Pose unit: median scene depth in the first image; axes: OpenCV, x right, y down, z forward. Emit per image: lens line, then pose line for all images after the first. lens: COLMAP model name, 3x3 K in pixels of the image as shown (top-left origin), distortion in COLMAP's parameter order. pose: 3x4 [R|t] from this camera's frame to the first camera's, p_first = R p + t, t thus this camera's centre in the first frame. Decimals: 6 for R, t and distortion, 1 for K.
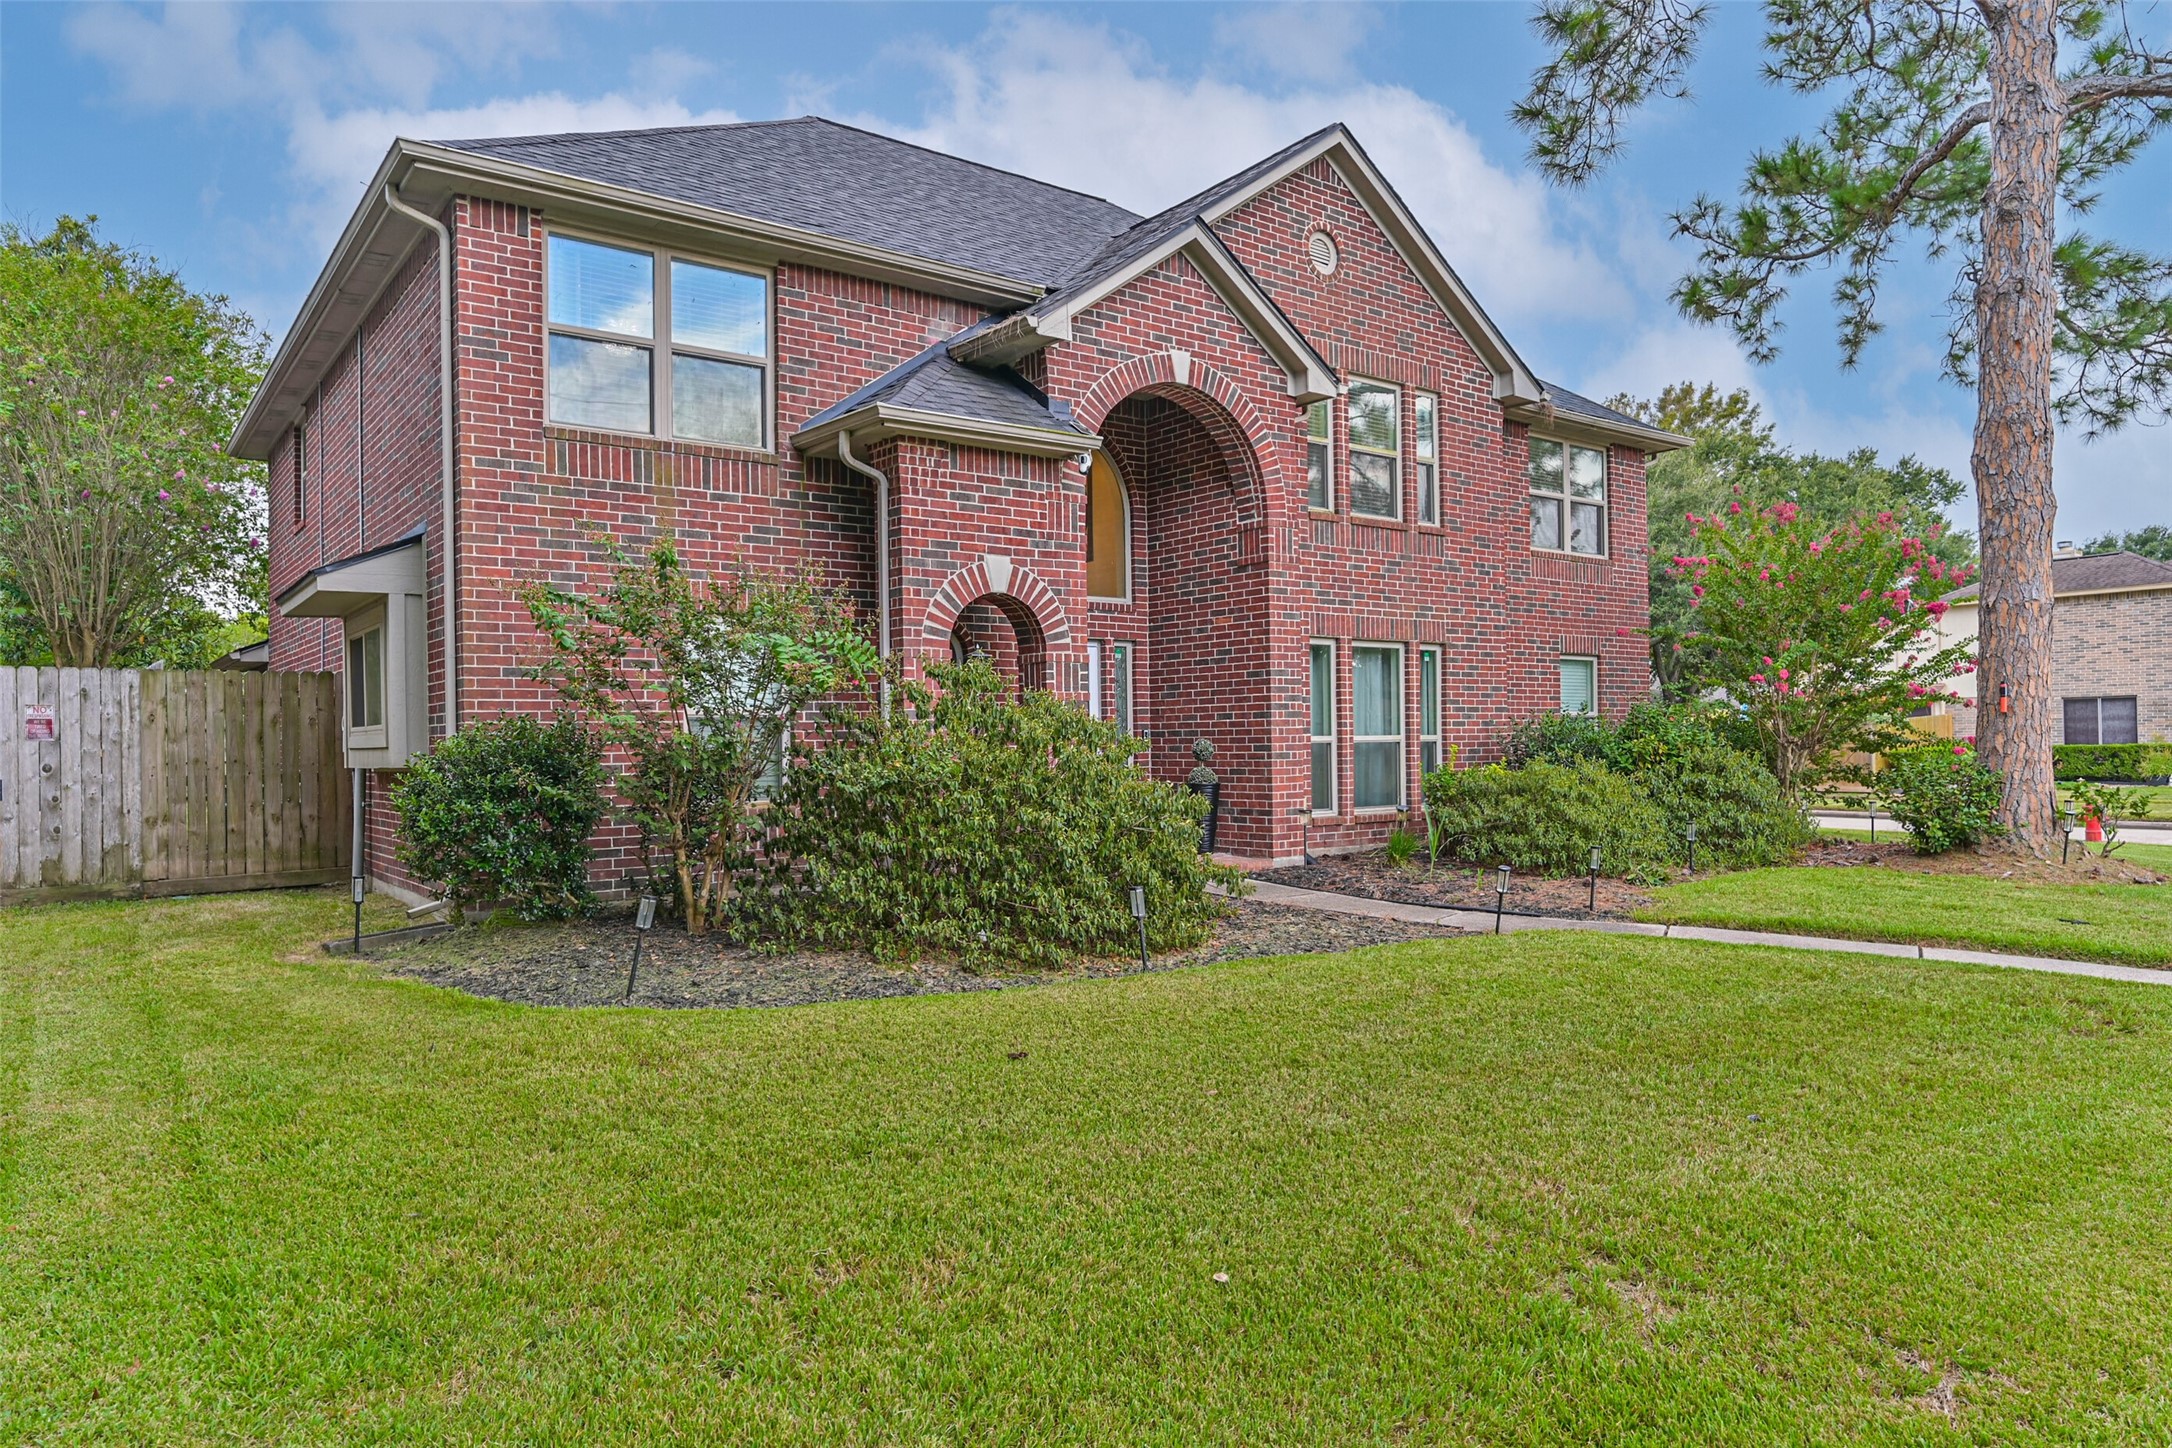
lens RADIAL K [[1337.0, 0, 1085.0], [0, 1337.0, 723.1], [0, 0, 1]] dist [-0.007737, 0.000205]
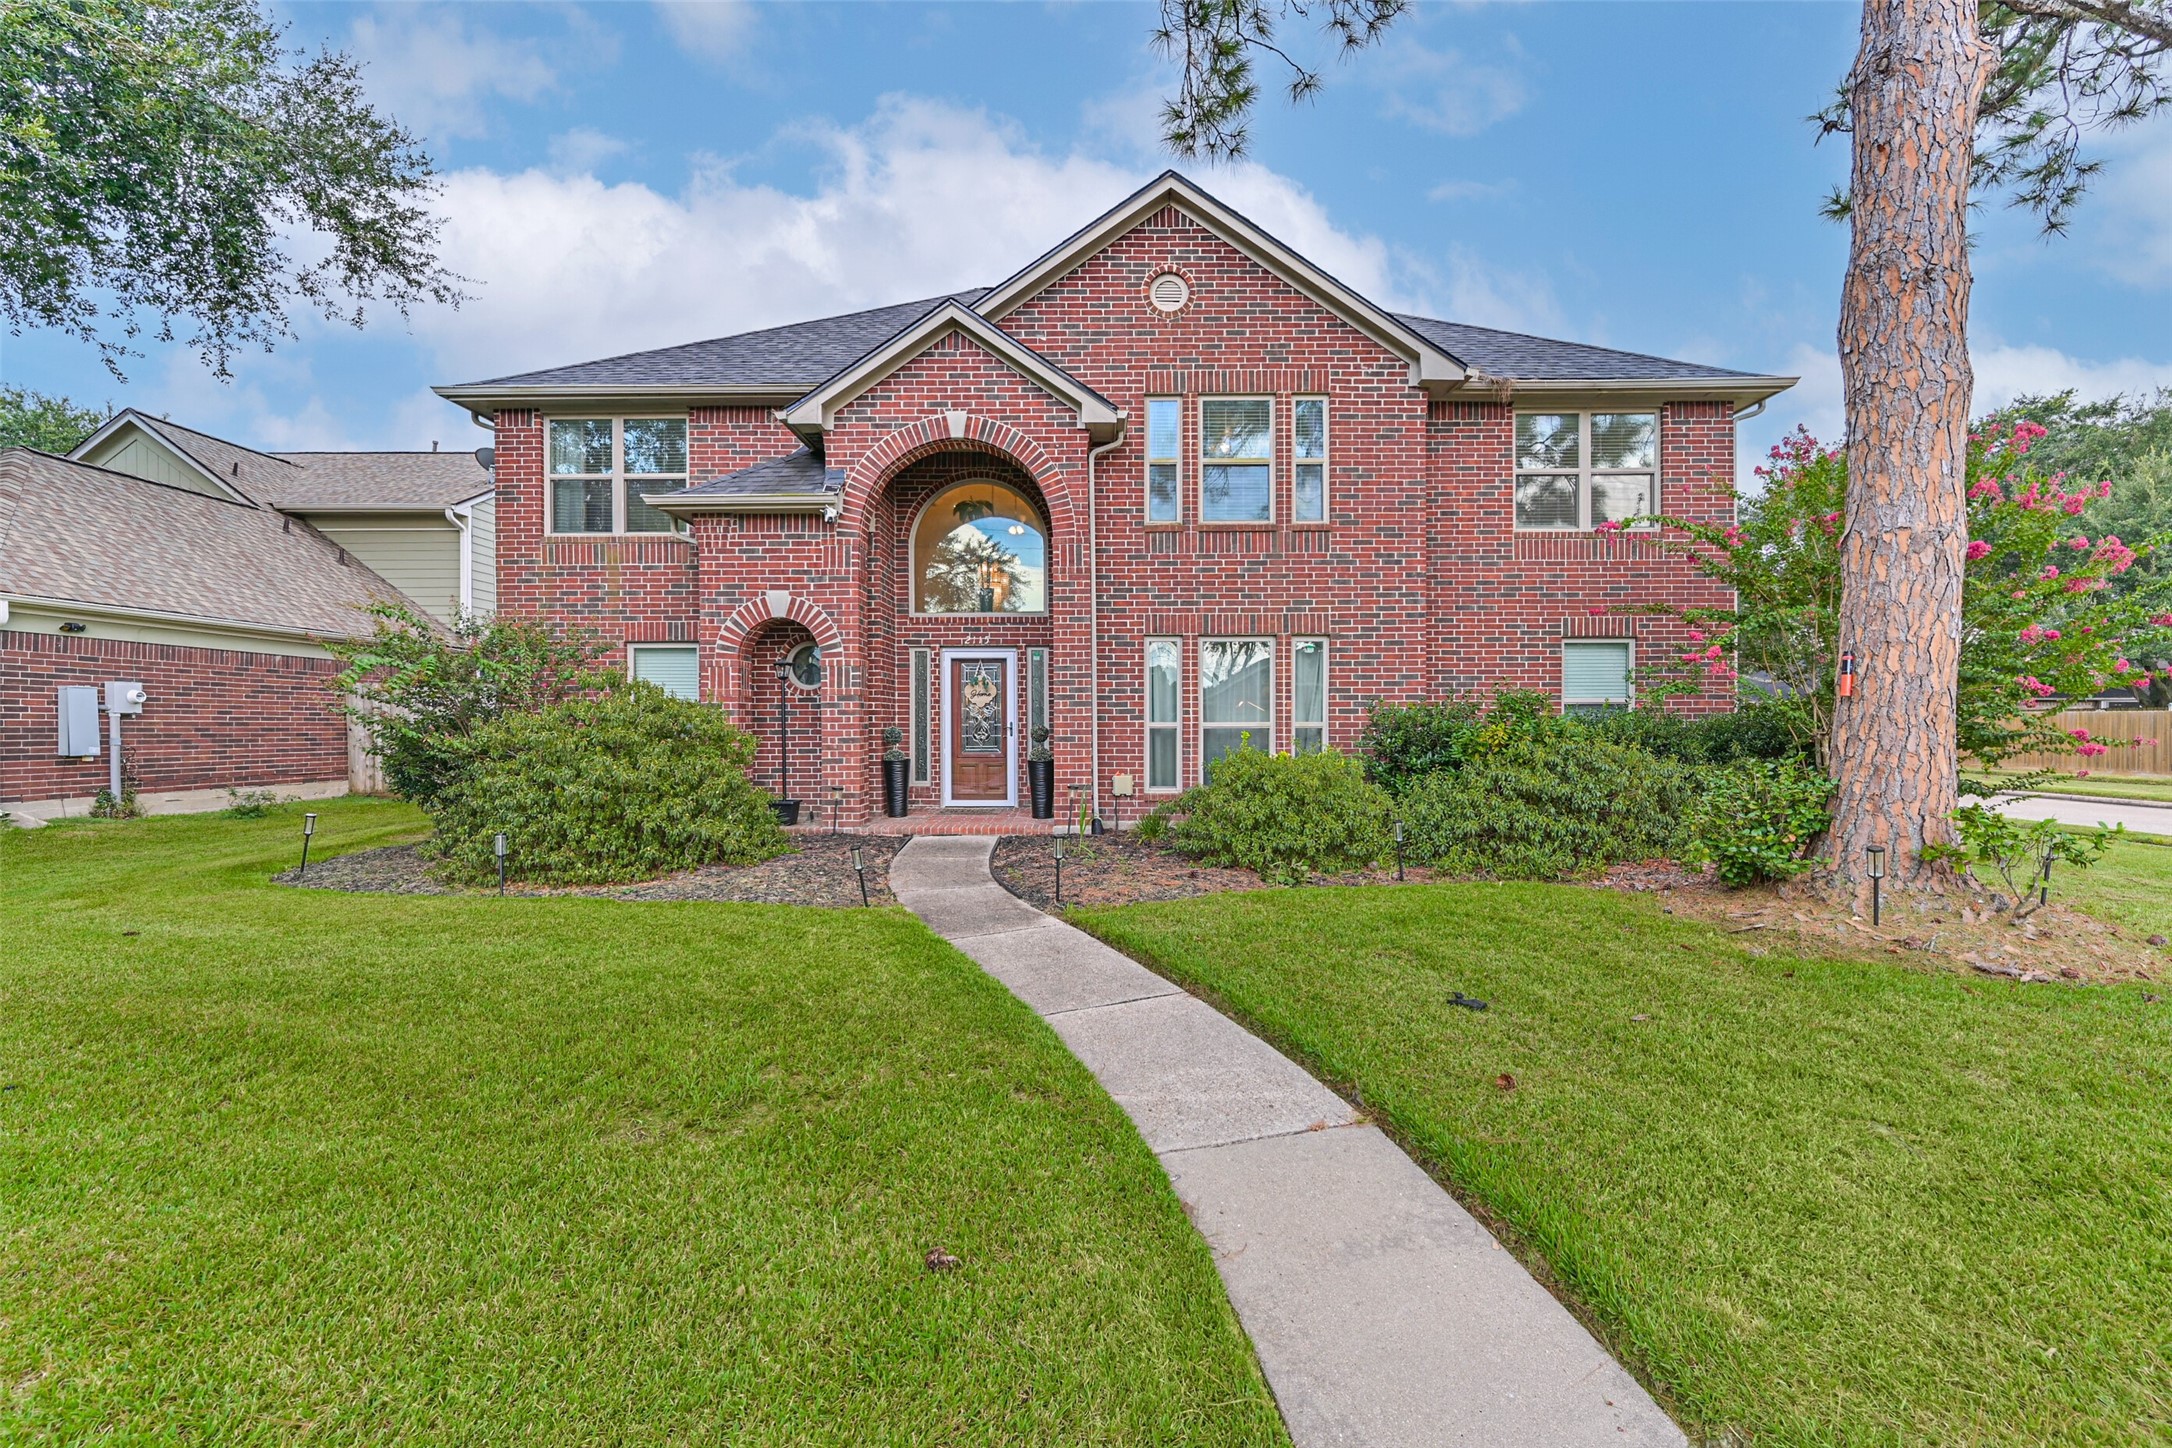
lens RADIAL K [[907.3, 0, 1084.8], [0, 907.3, 731.2], [0, 0, 1]] dist [0.000286, -0.000189]
pose [[0.798846, 0.013329, -0.601388, 0.691988], [0.002167, 0.999684, 0.025035, -0.002424], [0.601532, -0.021302, 0.798565, 0.401811]]
